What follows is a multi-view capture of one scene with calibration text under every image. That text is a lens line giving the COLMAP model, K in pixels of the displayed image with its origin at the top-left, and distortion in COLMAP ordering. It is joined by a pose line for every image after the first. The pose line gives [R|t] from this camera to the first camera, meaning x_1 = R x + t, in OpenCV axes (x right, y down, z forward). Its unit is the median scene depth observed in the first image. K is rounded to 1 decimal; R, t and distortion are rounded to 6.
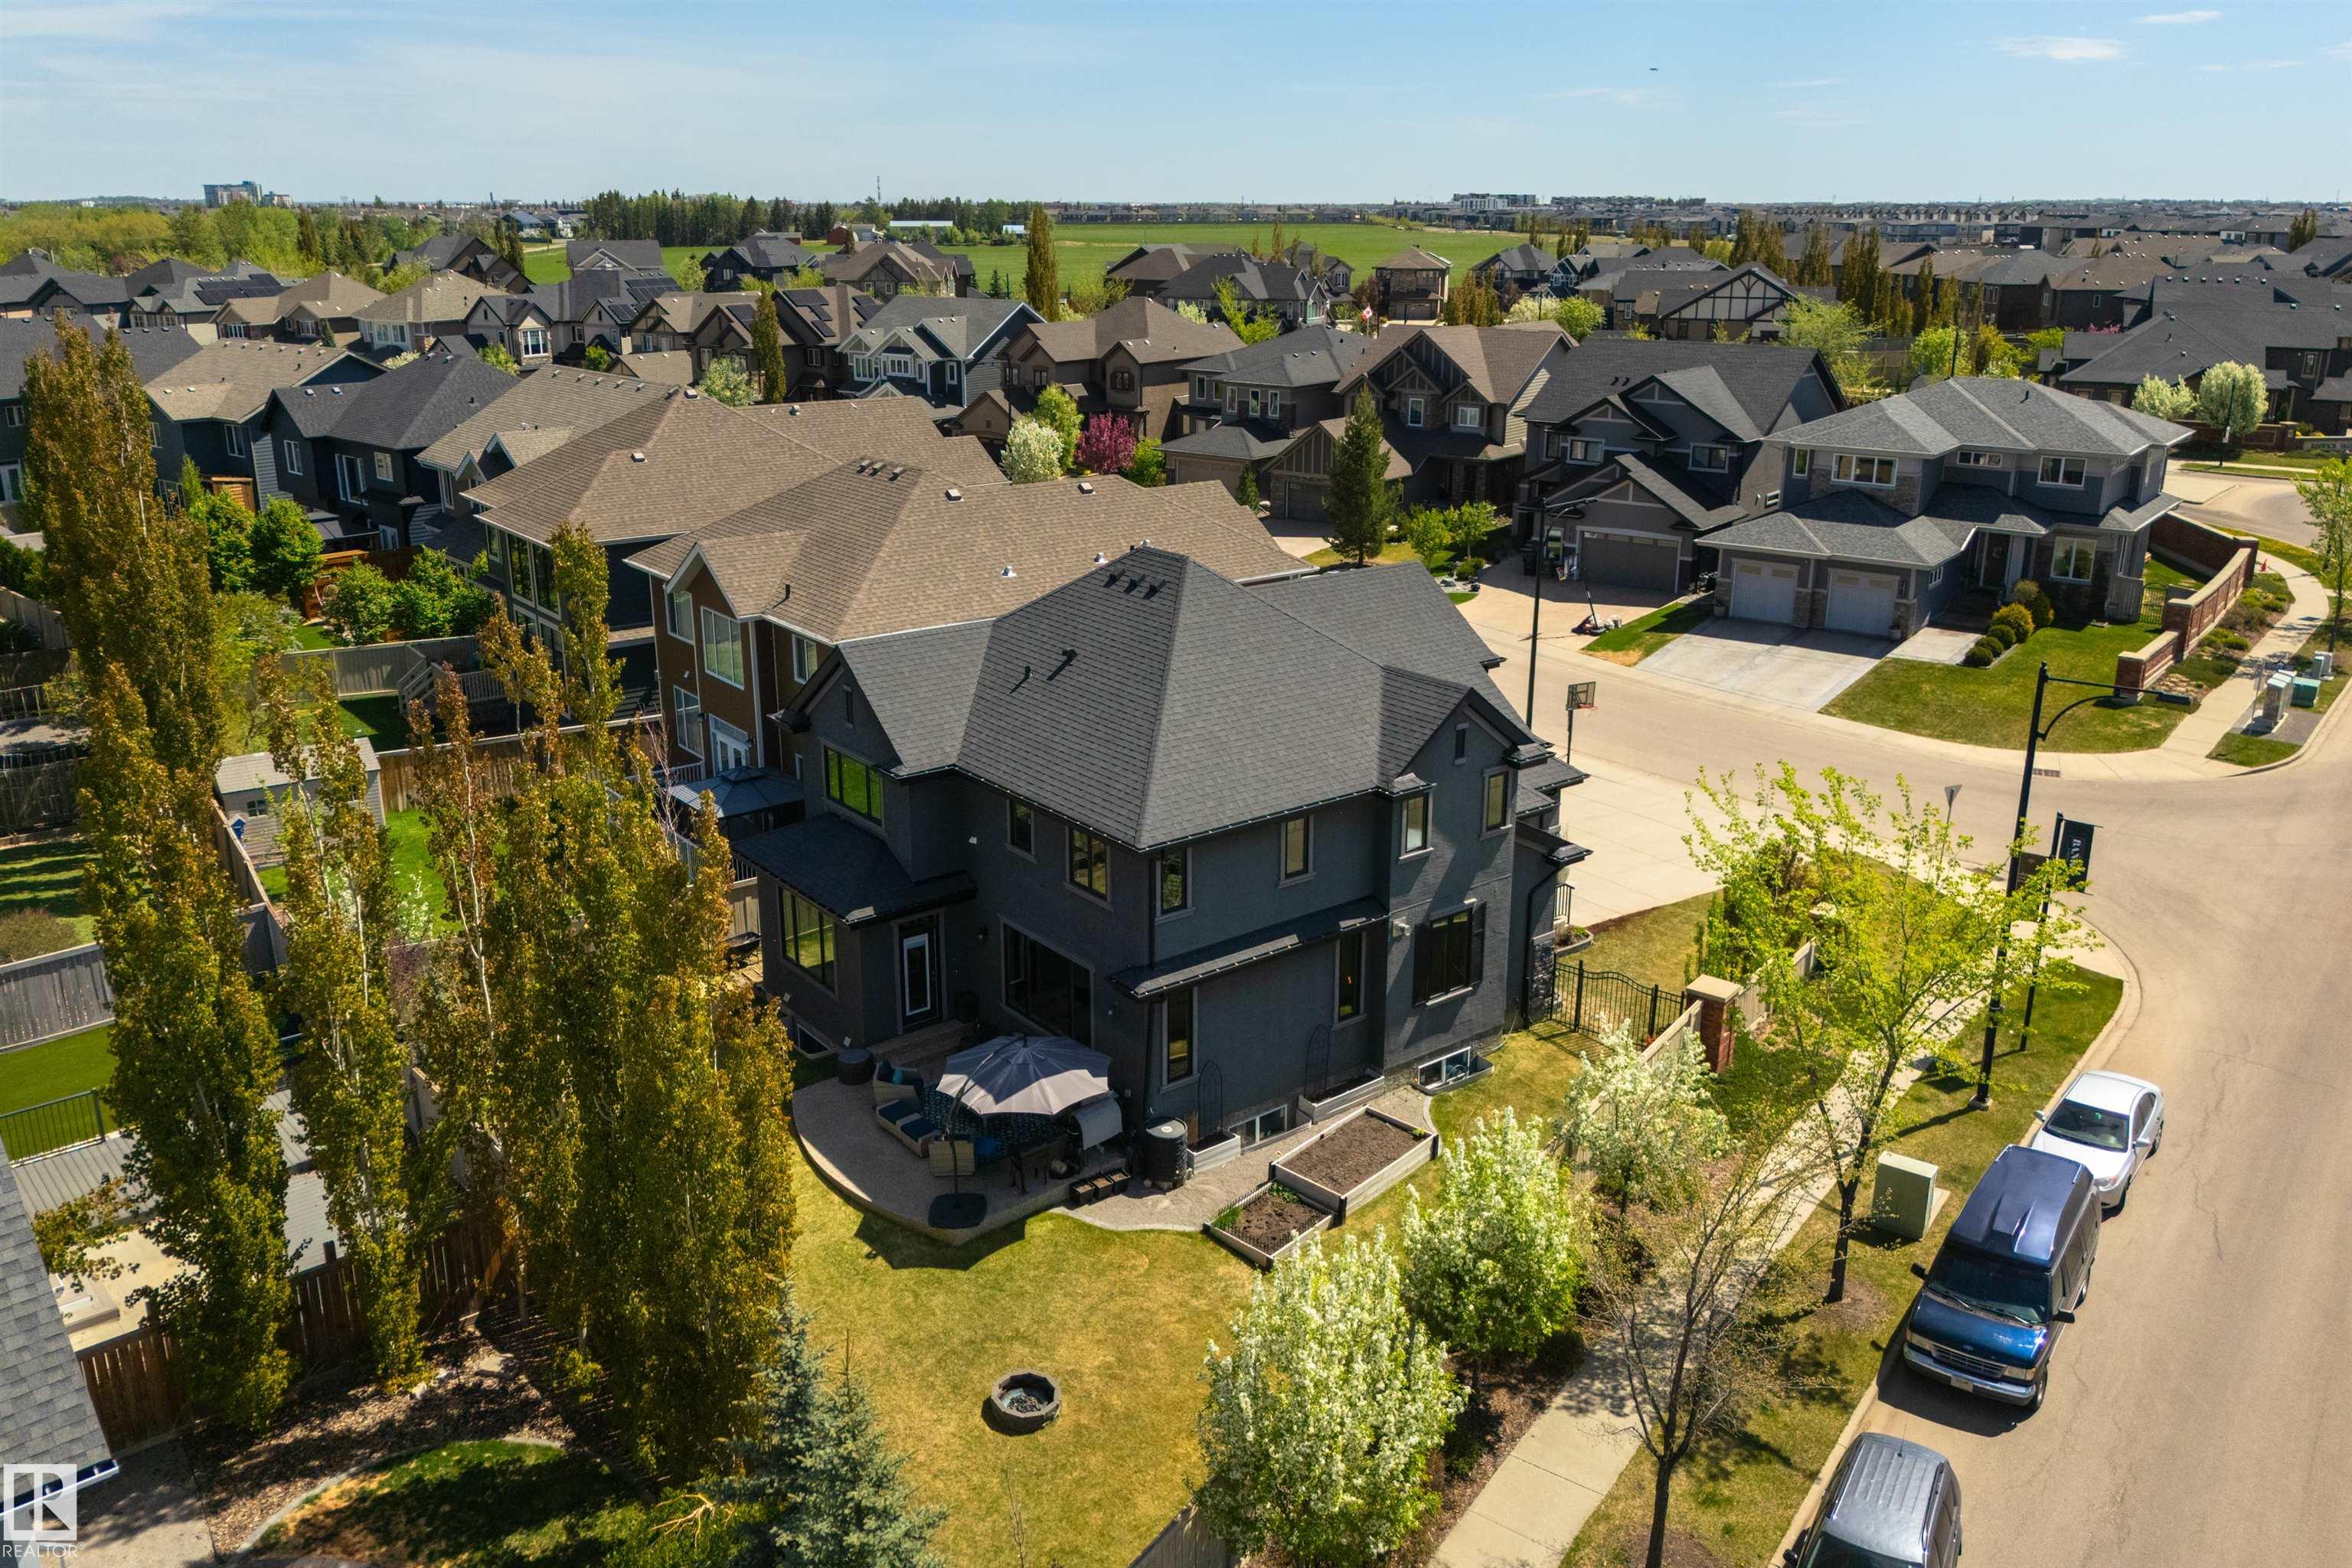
lens RADIAL K [[1777.8, 0, 1176.0], [0, 1777.8, 784.0], [0, 0, 1]] dist [0.000827, 0.000747]
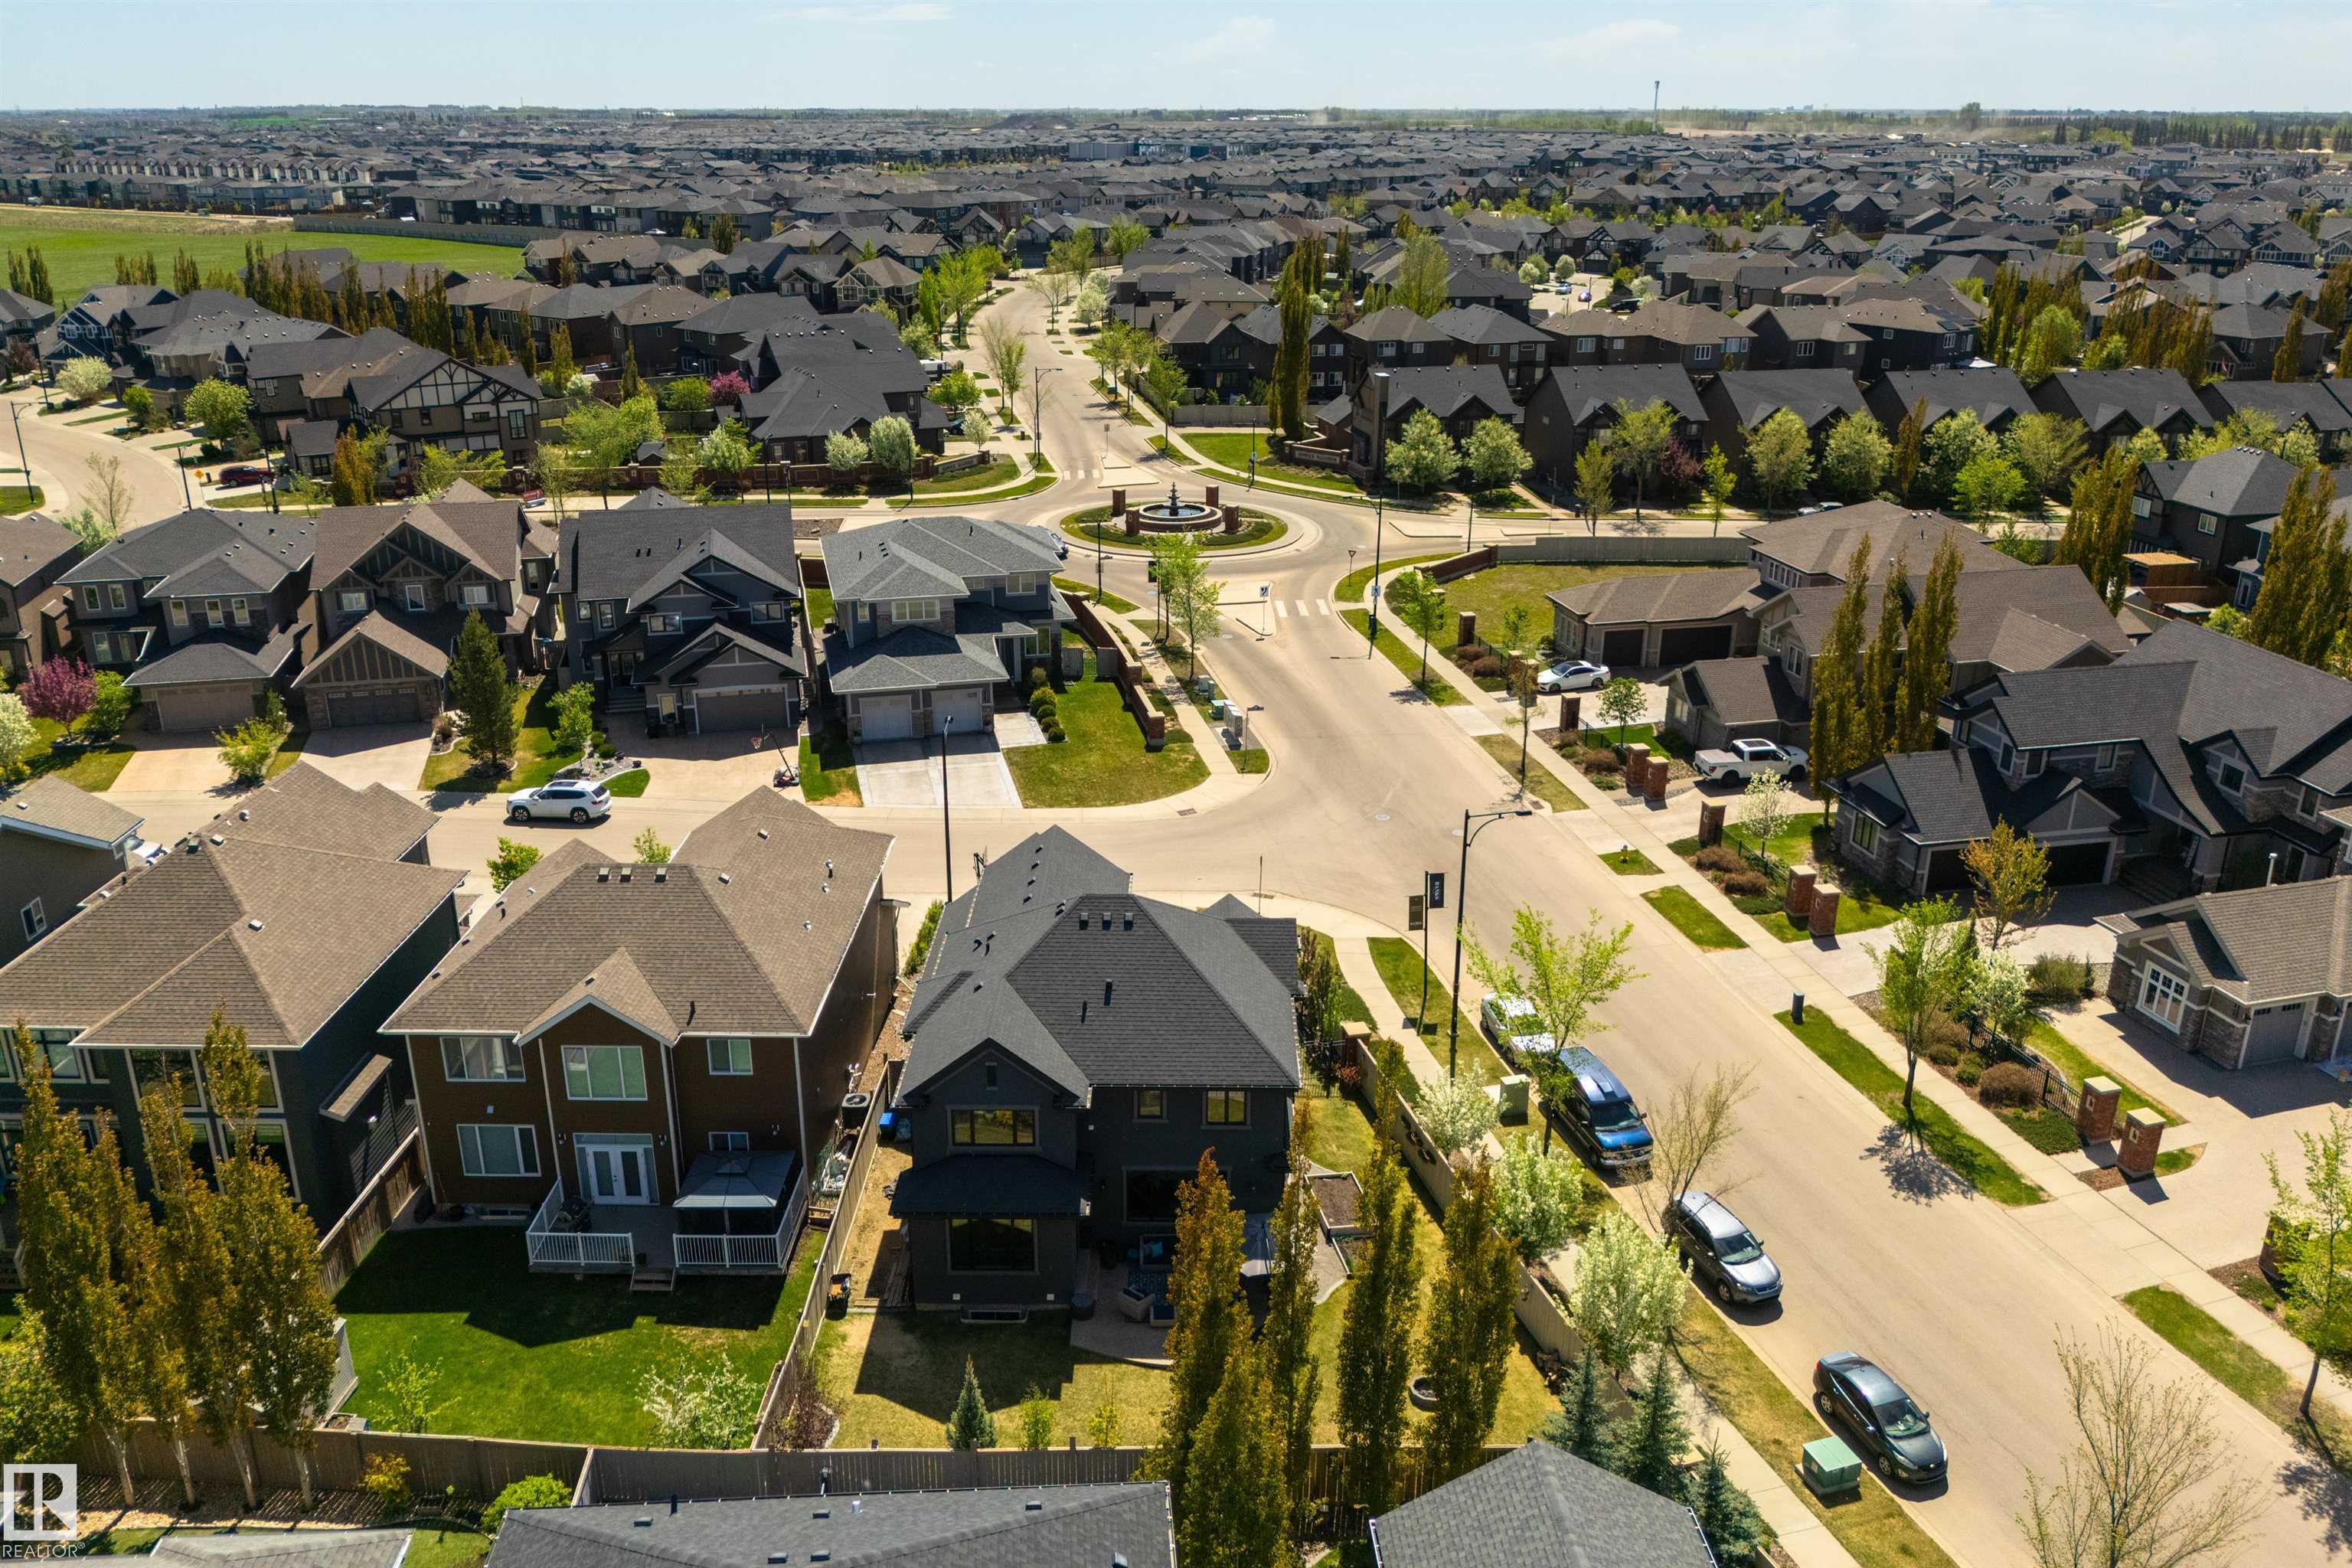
lens RADIAL K [[1777.8, 0, 1176.0], [0, 1777.8, 784.0], [0, 0, 1]] dist [0.000827, 0.000747]
pose [[0.635473, -0.273022, 0.722241, -0.289419], [0.240747, 0.958828, 0.150632, -0.120946], [-0.733631, 0.078154, 0.675039, -0.023511]]
